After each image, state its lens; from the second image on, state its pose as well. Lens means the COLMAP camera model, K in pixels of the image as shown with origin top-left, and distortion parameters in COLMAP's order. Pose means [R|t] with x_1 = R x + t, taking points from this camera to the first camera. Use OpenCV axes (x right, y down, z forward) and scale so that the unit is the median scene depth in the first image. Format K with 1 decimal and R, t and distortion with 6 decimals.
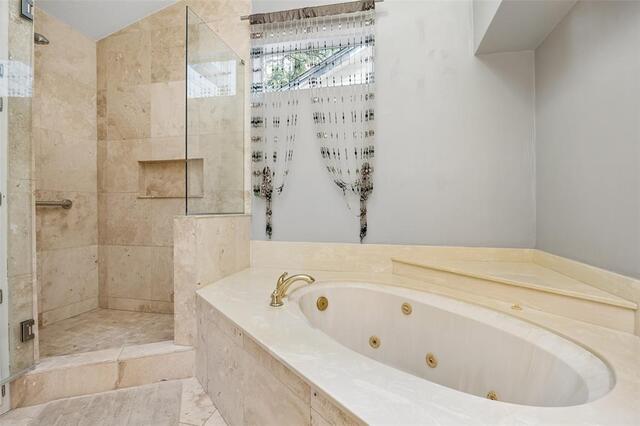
lens RADIAL K [[323.7, 0, 319.7], [0, 323.7, 207.8], [0, 0, 1]] dist [-0.005039, -0.000533]
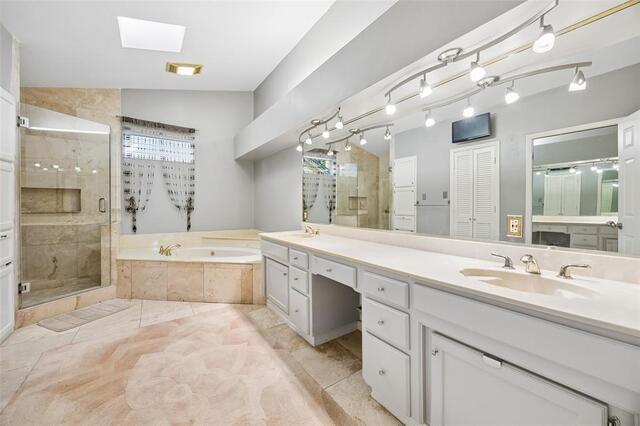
lens RADIAL K [[245.8, 0, 322.4], [0, 245.8, 208.0], [0, 0, 1]] dist [-0.000645, -0.000212]
pose [[0.661280, 0.000368, 0.750139, -0.553697], [-0.001868, 0.999998, 0.001156, -0.066189], [-0.750137, -0.002166, 0.661279, -0.886320]]
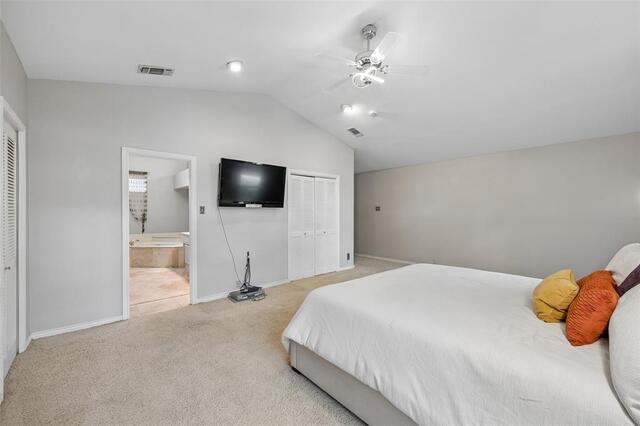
lens RADIAL K [[245.8, 0, 317.8], [0, 245.8, 217.3], [0, 0, 1]] dist [-0.000645, -0.000212]
pose [[0.556430, 0.000724, 0.830894, -1.151359], [-0.005009, 0.999984, 0.002483, -0.105021], [-0.830879, -0.005543, 0.556425, -2.387371]]
